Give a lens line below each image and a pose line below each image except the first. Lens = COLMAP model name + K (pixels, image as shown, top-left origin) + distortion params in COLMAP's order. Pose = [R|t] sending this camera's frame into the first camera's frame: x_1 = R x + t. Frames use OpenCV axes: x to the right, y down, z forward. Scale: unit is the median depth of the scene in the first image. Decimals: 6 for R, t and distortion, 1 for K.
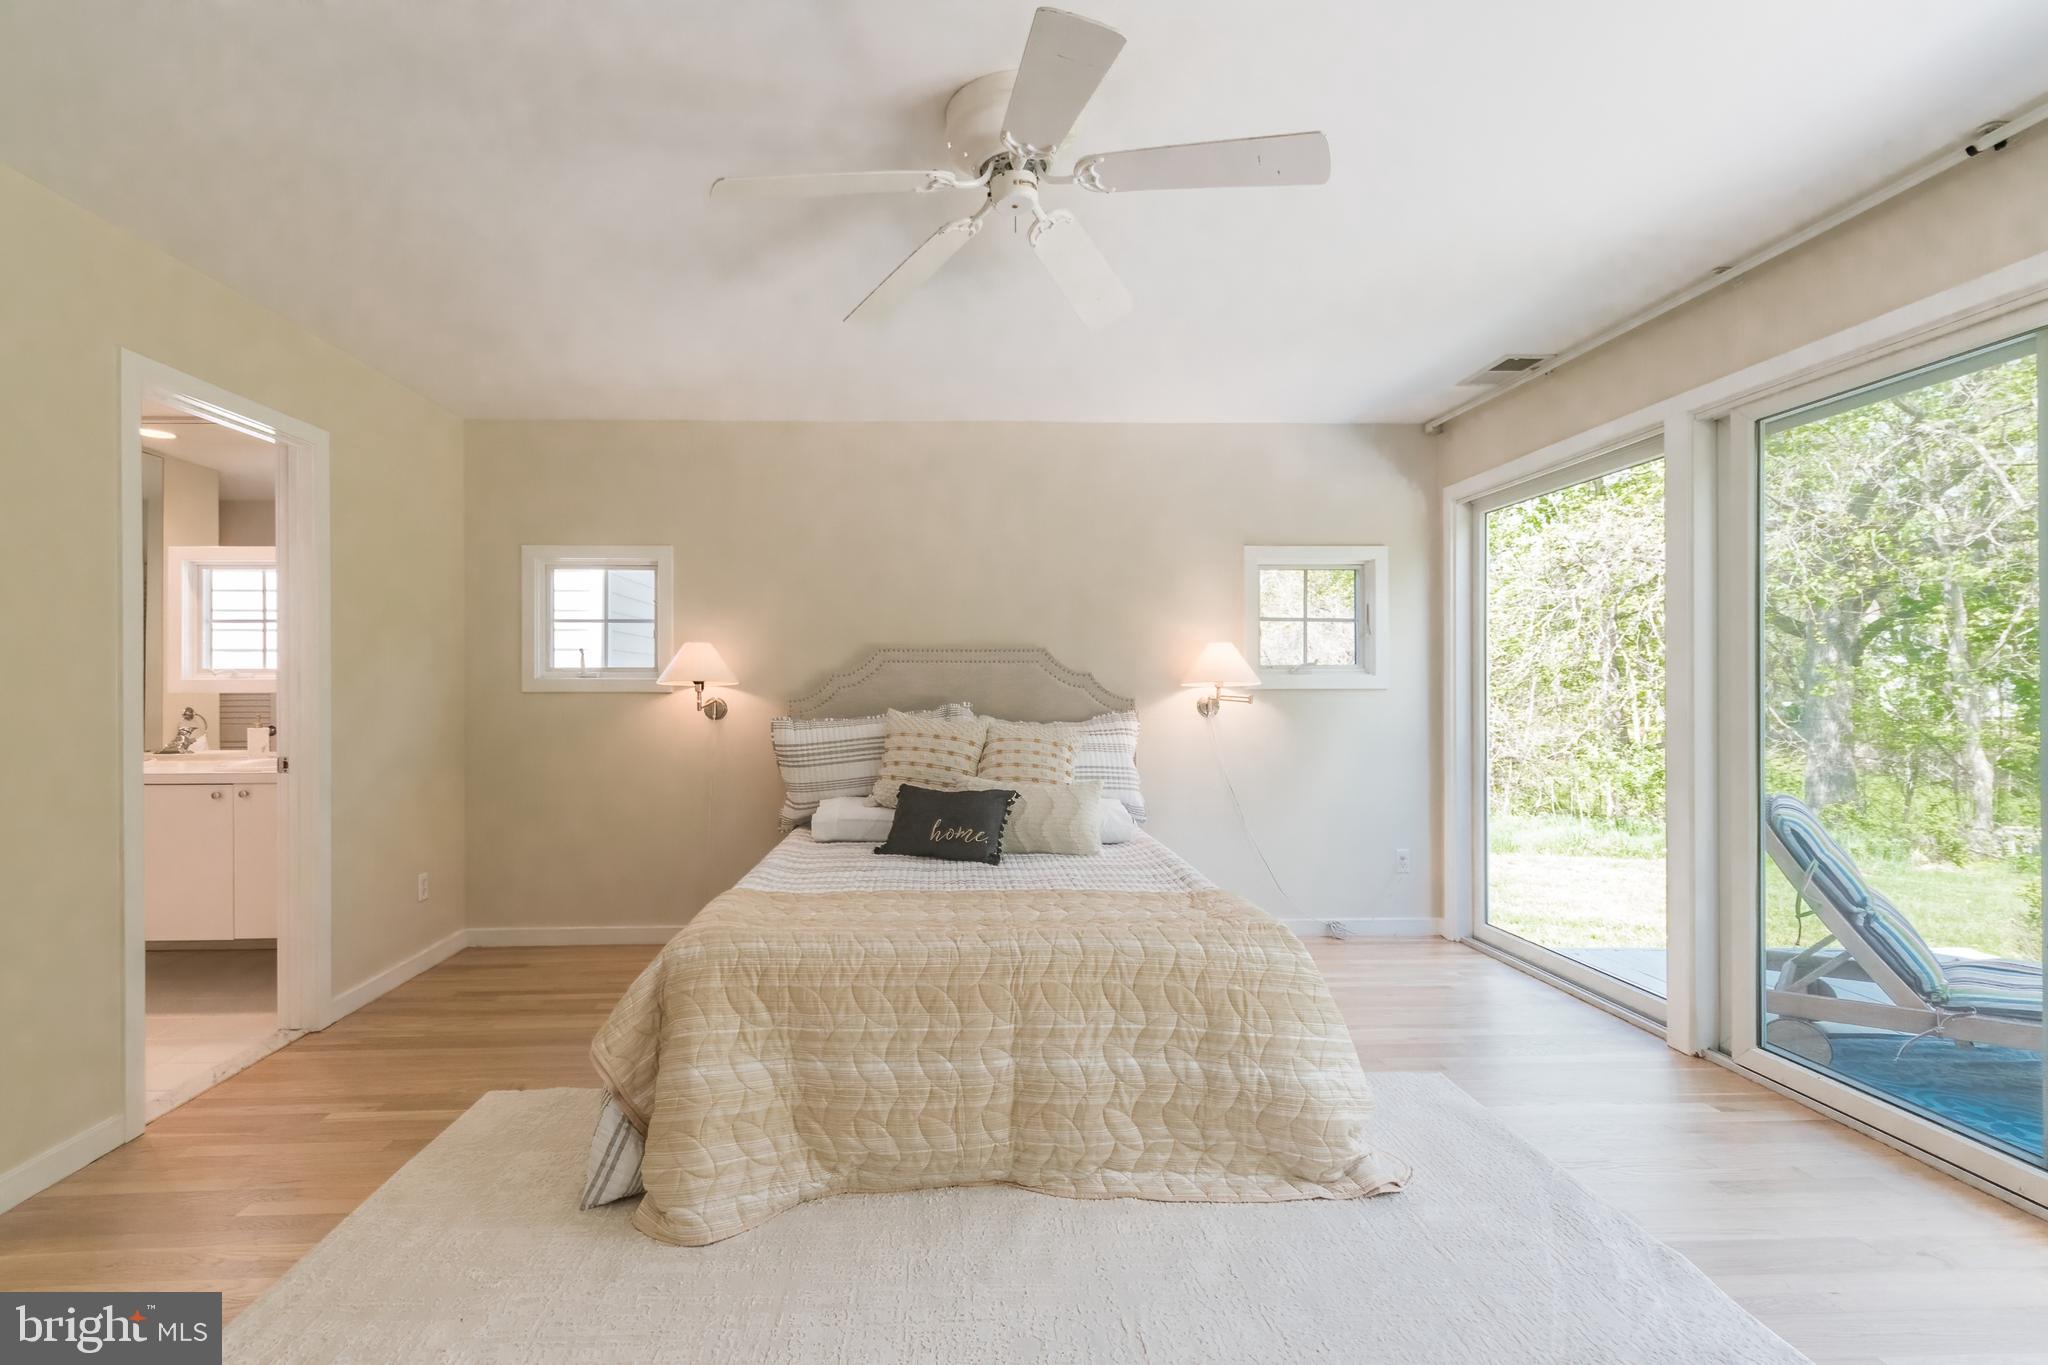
lens RADIAL K [[909.6, 0, 949.2], [0, 909.6, 685.5], [0, 0, 1]] dist [0.003883, 0.000912]
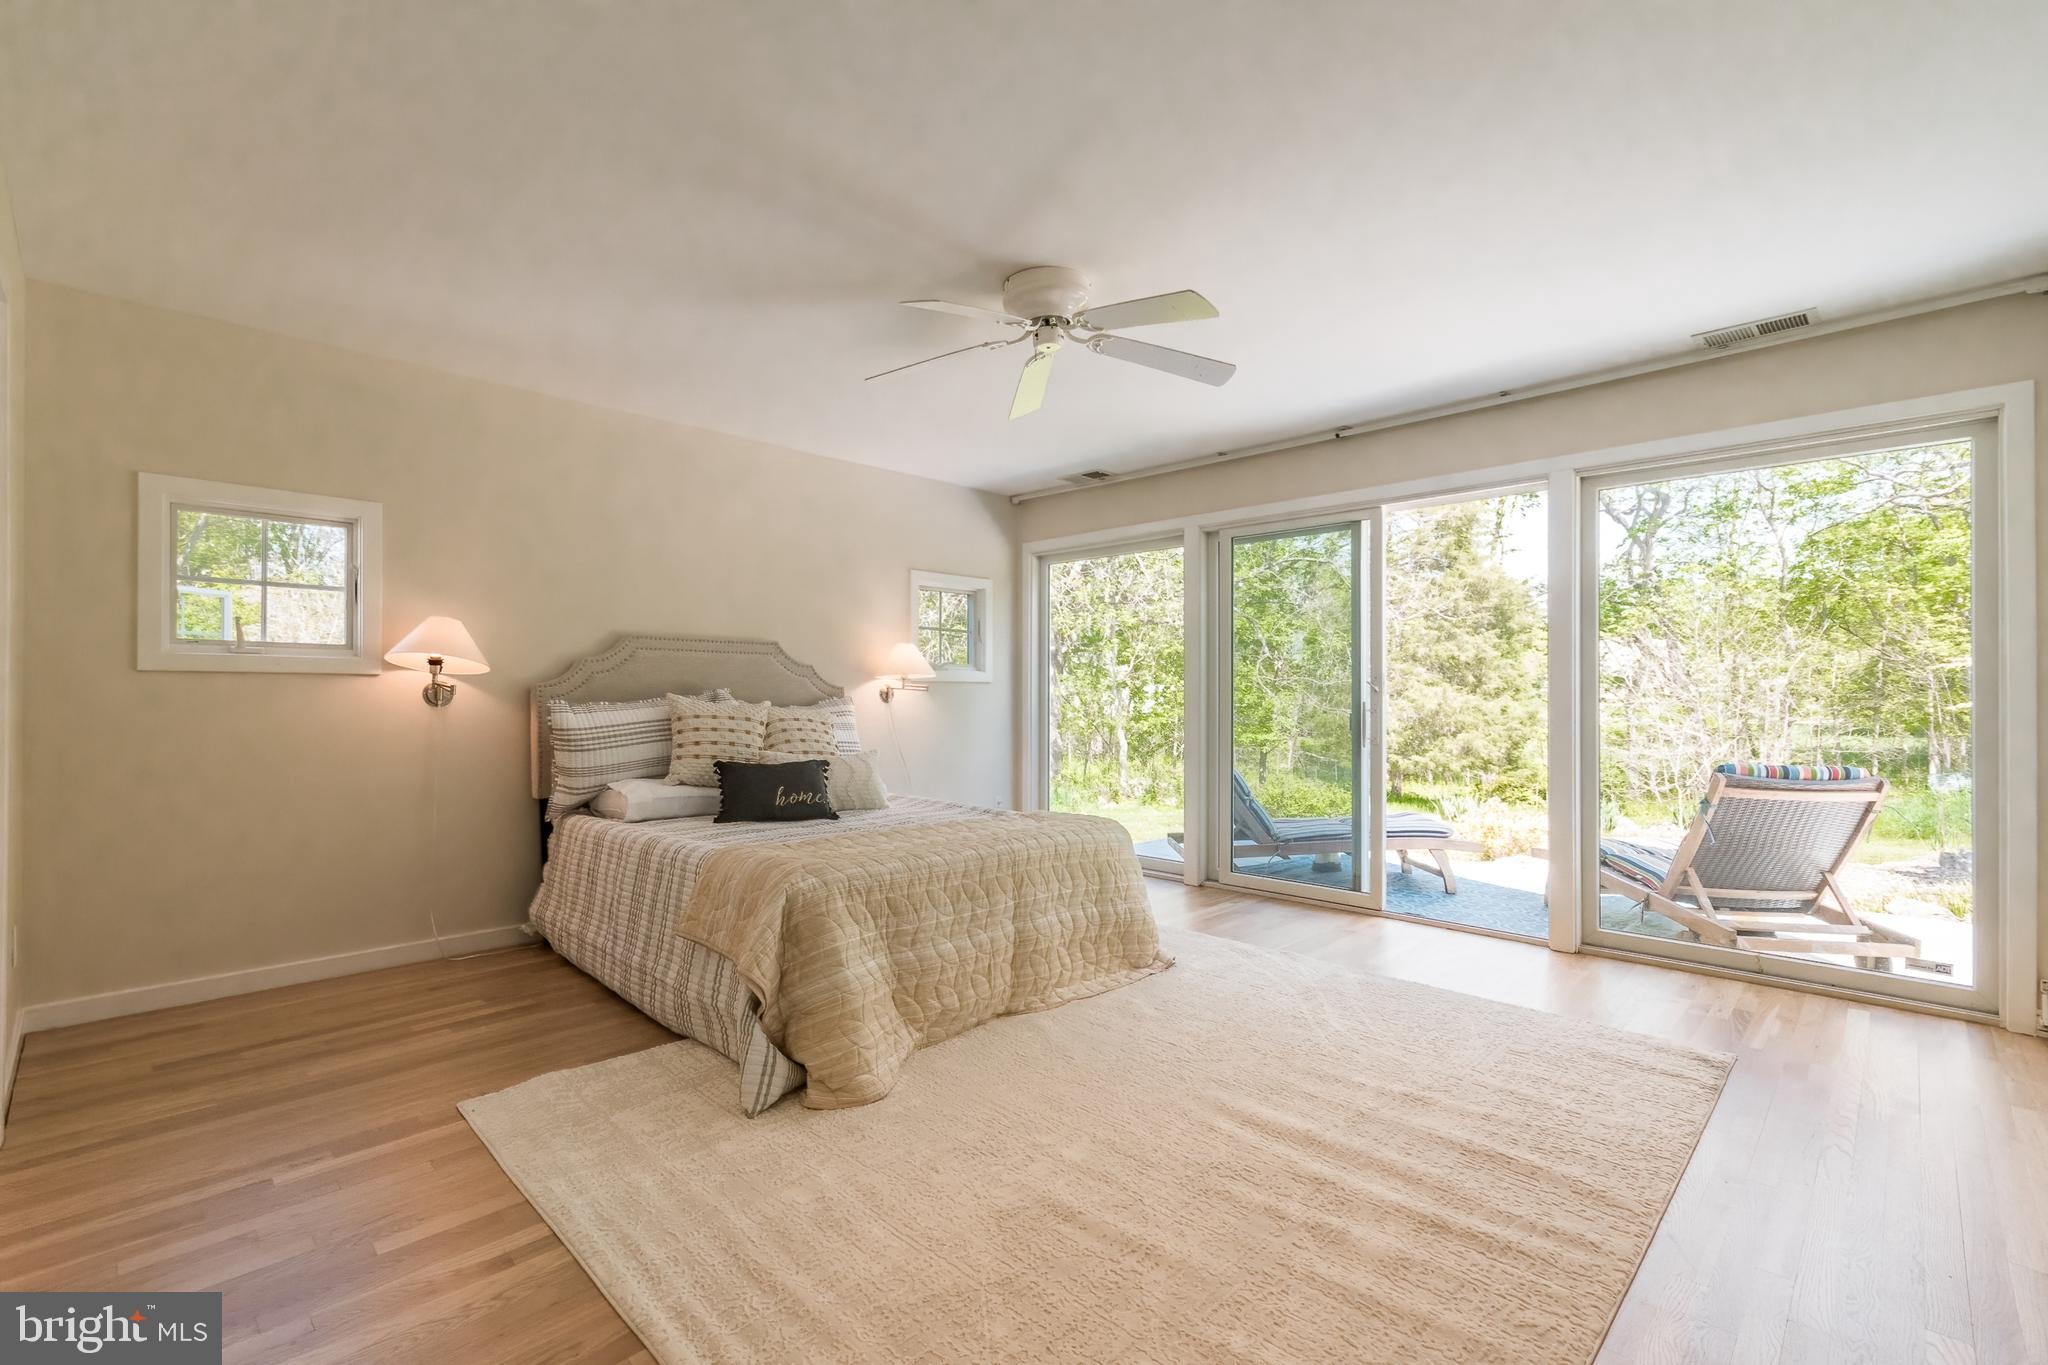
lens RADIAL K [[902.5, 0, 992.9], [0, 902.5, 681.0], [0, 0, 1]] dist [0.000560, 0.000221]
pose [[0.733758, 0.014752, 0.679251, -0.790747], [-0.006624, 0.999872, -0.014560, 0.038070], [-0.679379, 0.006184, 0.733762, -0.026287]]
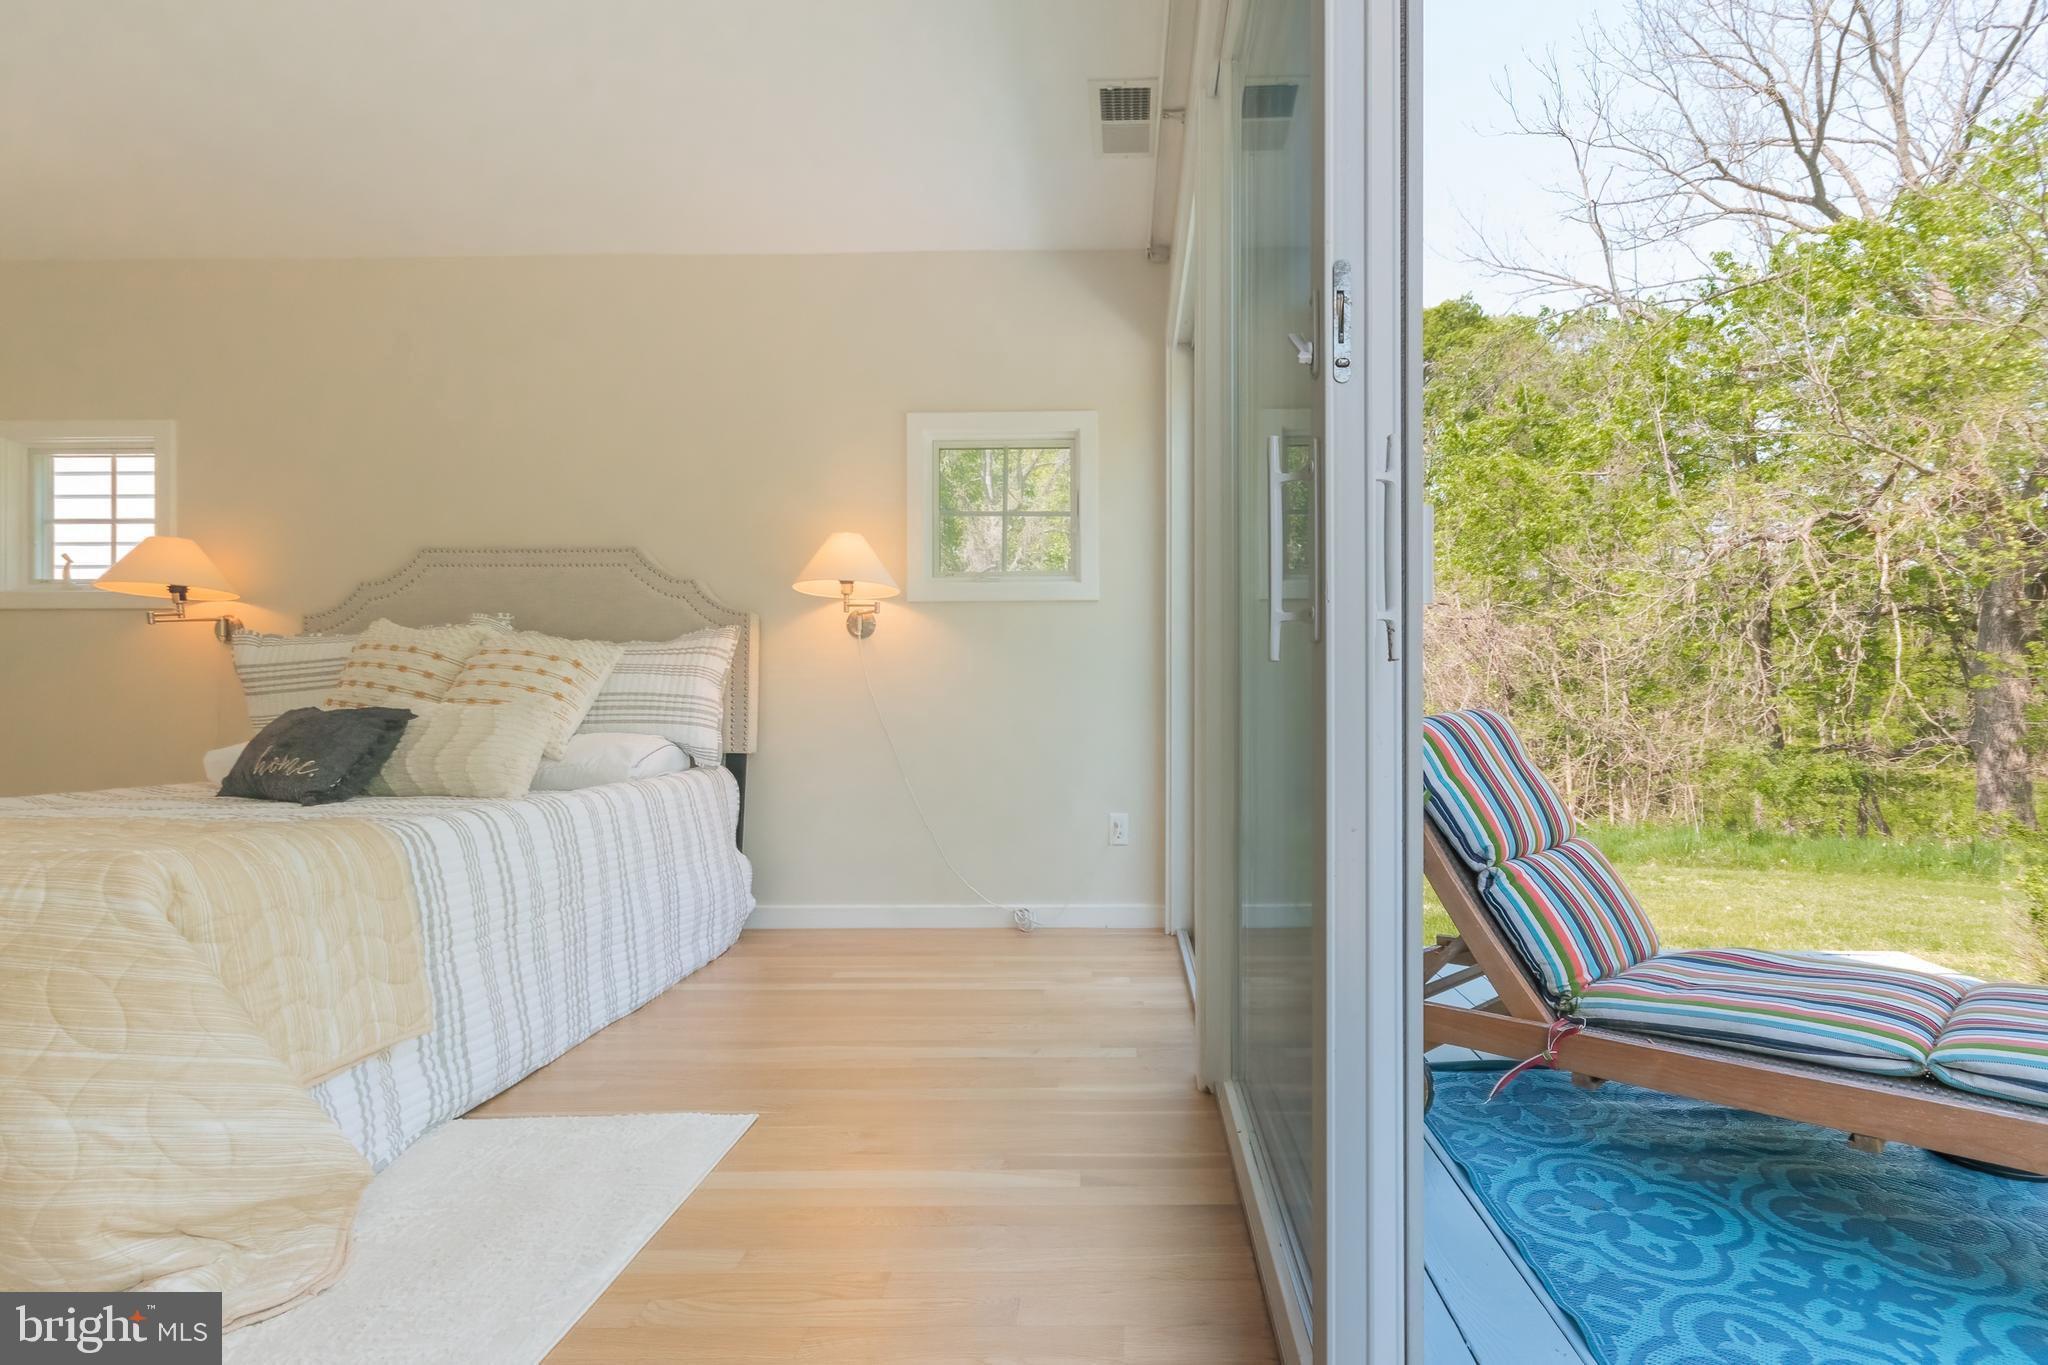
lens RADIAL K [[930.6, 0, 1091.1], [0, 930.6, 705.3], [0, 0, 1]] dist [0.010387, -0.000330]
pose [[0.999196, -0.001251, -0.040085, 0.877138], [0.001387, 0.999993, 0.003361, 0.152127], [0.040080, -0.003414, 0.999191, 0.395913]]
